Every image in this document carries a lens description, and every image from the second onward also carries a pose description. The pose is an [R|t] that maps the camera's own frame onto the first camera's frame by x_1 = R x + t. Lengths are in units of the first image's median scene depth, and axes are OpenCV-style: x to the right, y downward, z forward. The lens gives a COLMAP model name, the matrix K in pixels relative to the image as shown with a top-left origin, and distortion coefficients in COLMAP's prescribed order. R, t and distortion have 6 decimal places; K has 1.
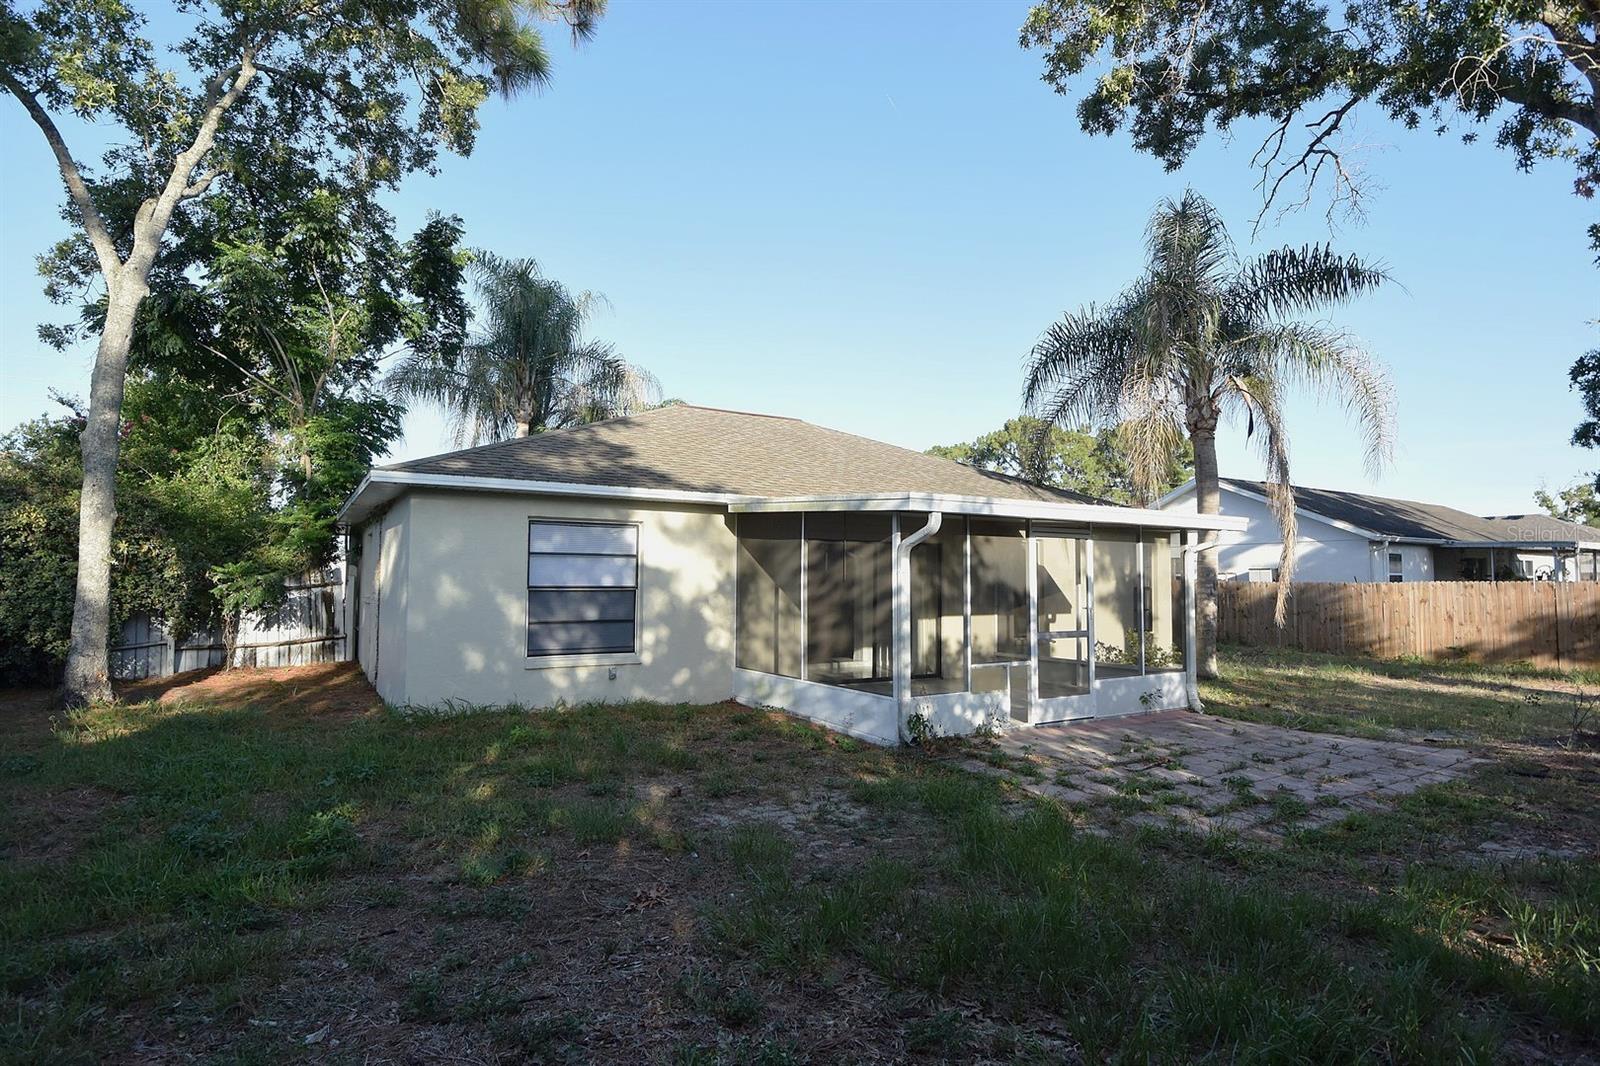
lens RADIAL K [[838.2, 0, 799.5], [0, 838.2, 530.6], [0, 0, 1]] dist [-0.027643, -0.000027]
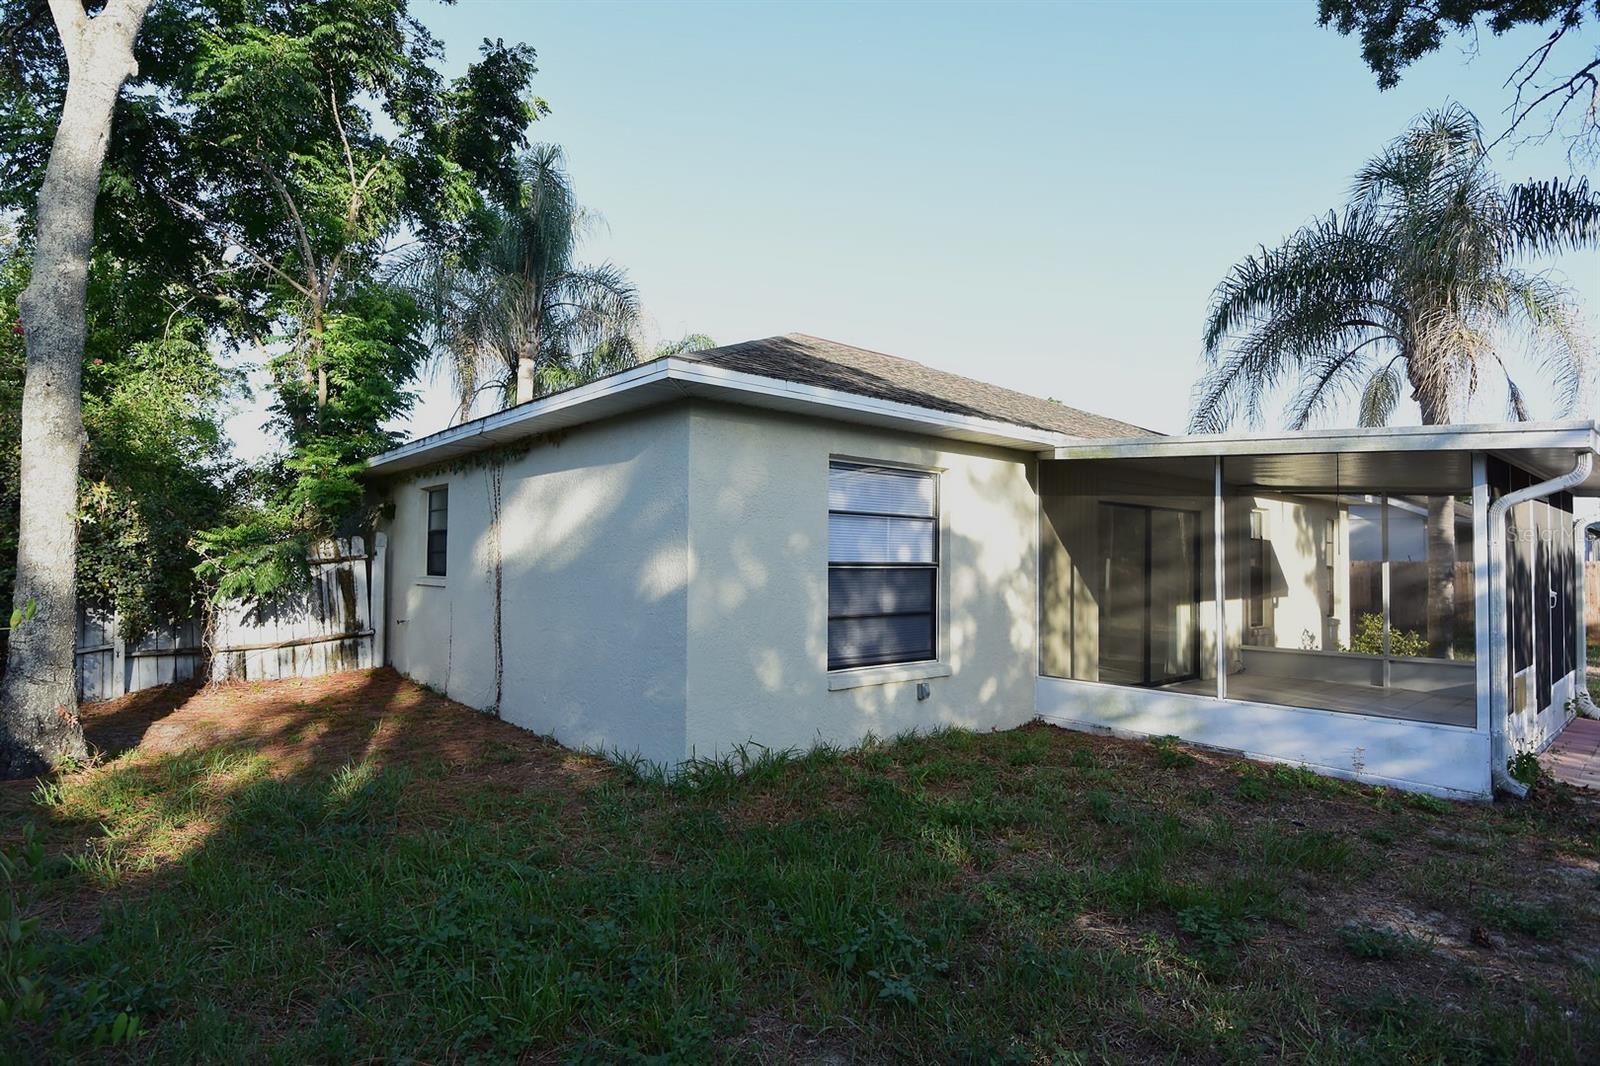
lens RADIAL K [[839.9, 0, 818.4], [0, 839.9, 535.2], [0, 0, 1]] dist [-0.000402, -0.028358]
pose [[0.986650, 0.008130, 0.162654, -0.385985], [-0.013487, 0.999401, 0.031857, 0.022498], [-0.162298, -0.033625, 0.986169, 0.317935]]
